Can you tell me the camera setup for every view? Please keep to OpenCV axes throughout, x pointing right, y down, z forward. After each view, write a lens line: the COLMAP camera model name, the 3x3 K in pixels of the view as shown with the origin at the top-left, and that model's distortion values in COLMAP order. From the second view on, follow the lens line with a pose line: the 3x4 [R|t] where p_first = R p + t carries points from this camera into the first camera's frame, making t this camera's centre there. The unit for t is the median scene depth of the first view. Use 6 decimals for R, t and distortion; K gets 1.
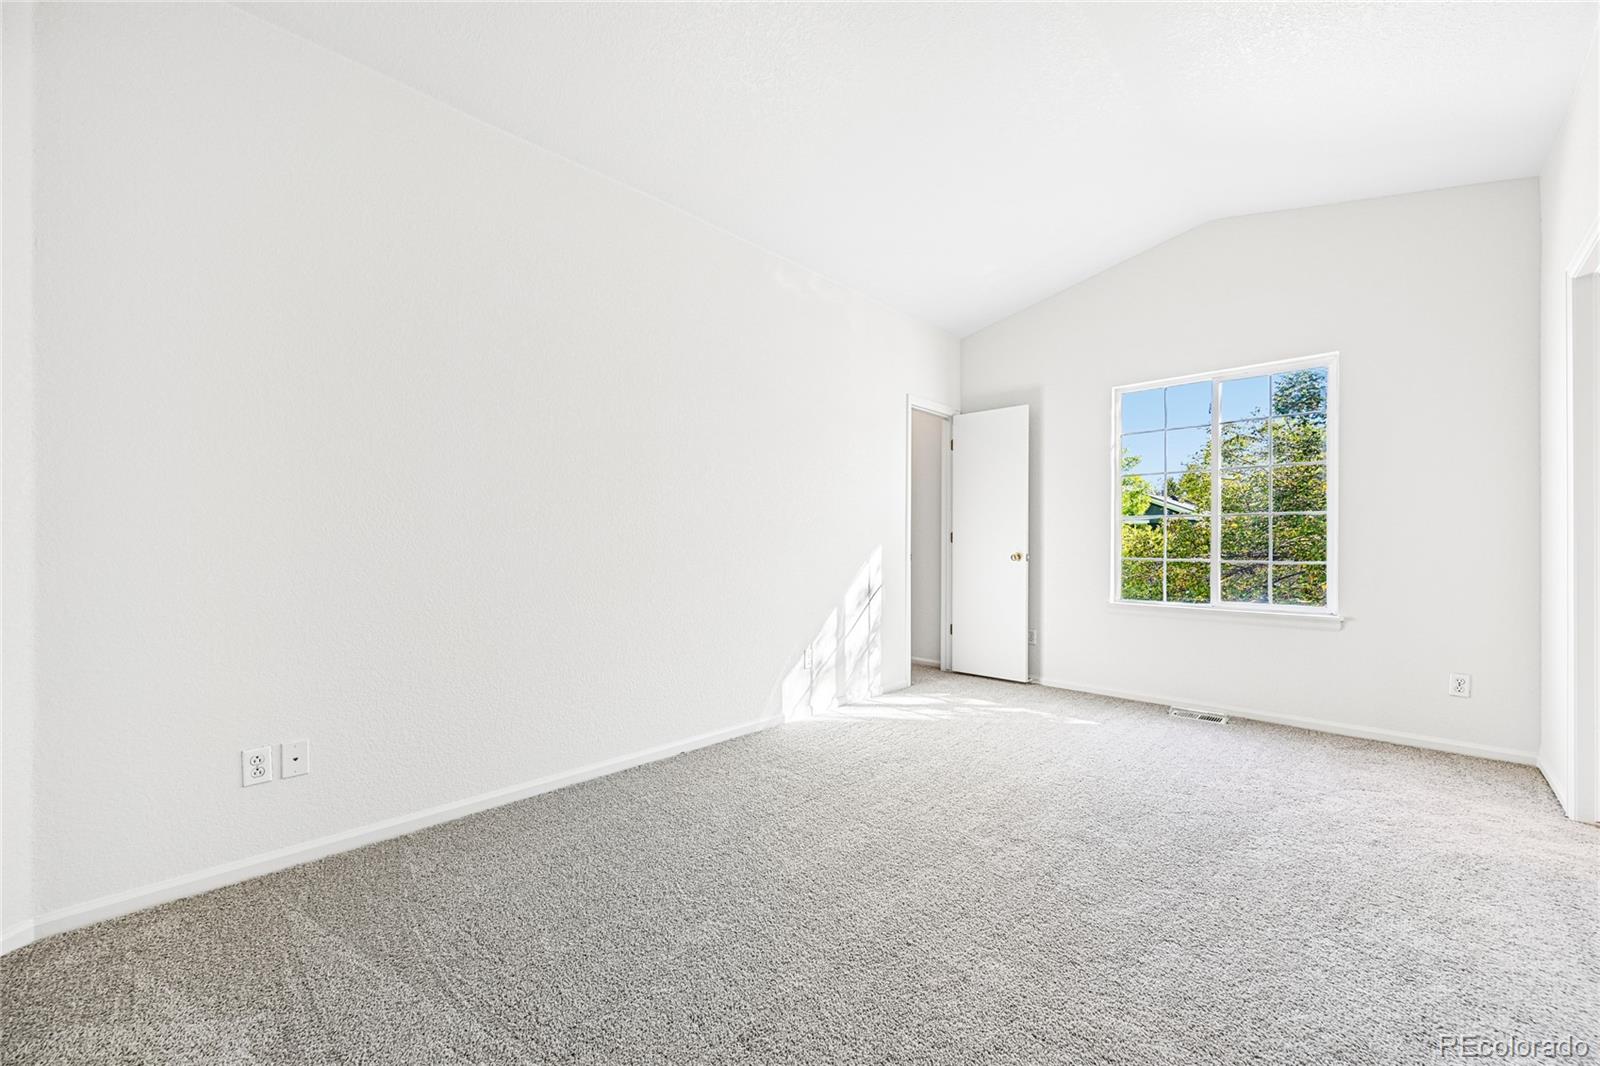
lens RADIAL K [[624.0, 0, 803.2], [0, 624.0, 543.2], [0, 0, 1]] dist [-0.001976, 0.000026]
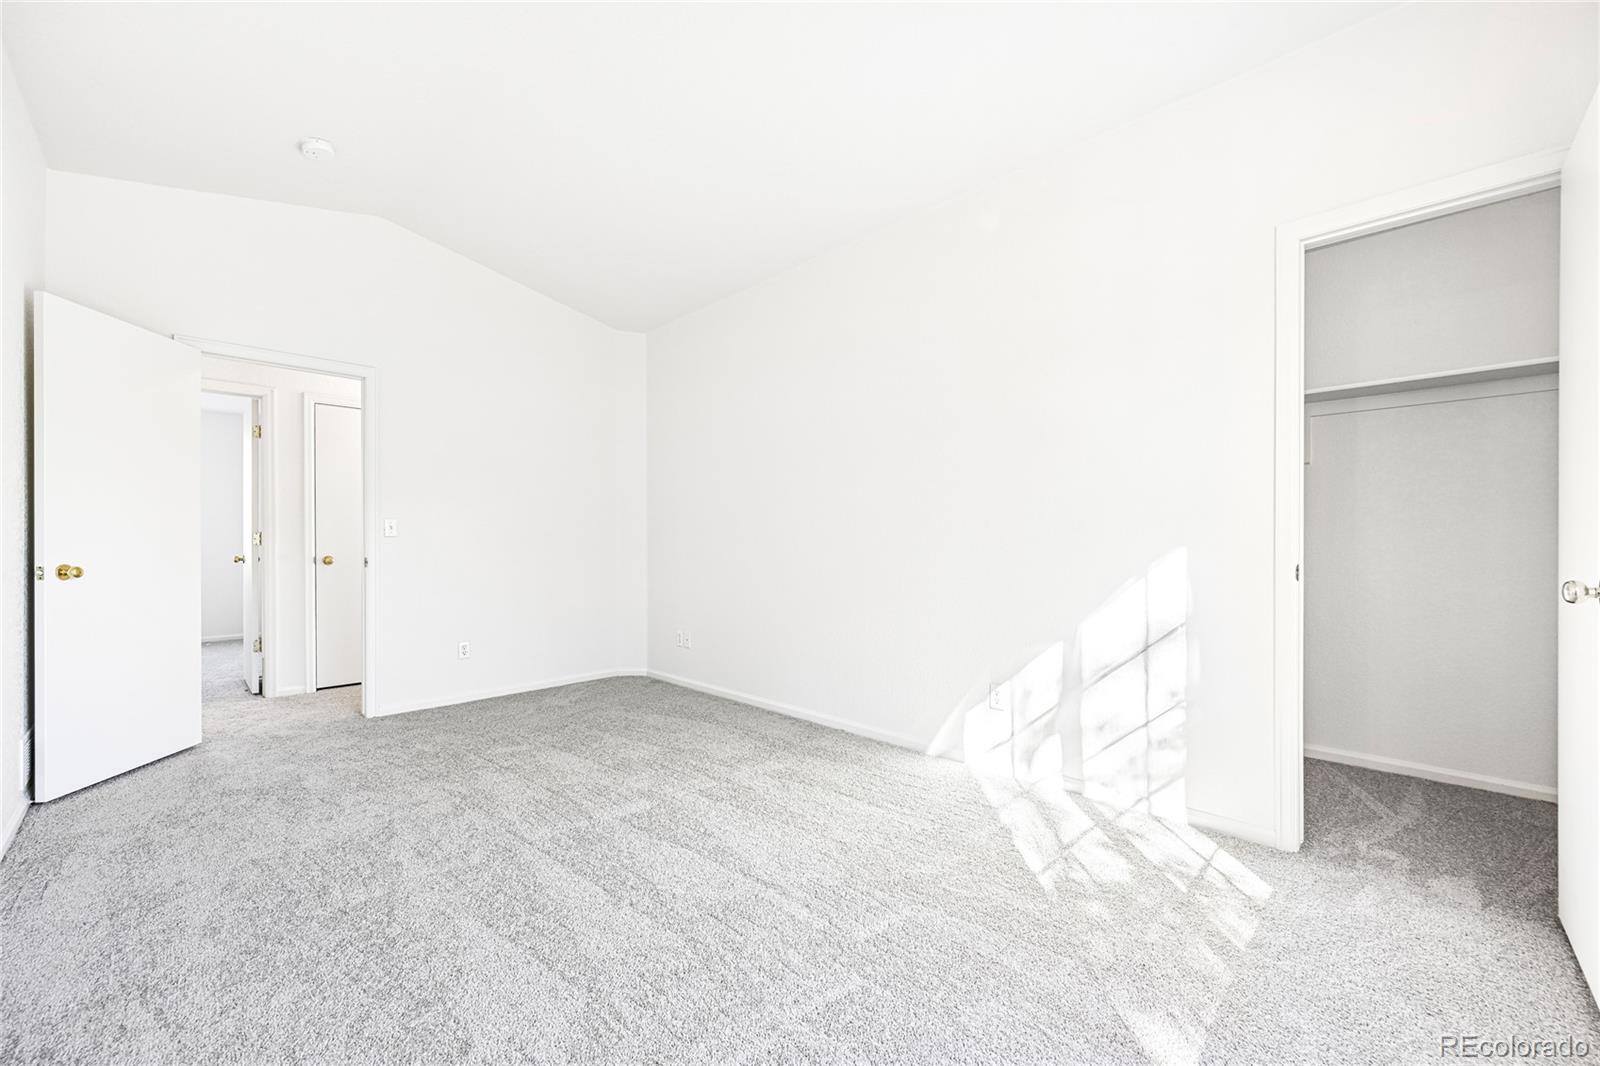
lens RADIAL K [[624.0, 0, 803.2], [0, 624.0, 543.2], [0, 0, 1]] dist [-0.001976, 0.000026]
pose [[-0.028171, -0.000533, -0.999603, 0.721338], [0.003127, 0.999995, -0.000621, -0.001937], [0.999598, -0.003143, -0.028169, 0.736893]]
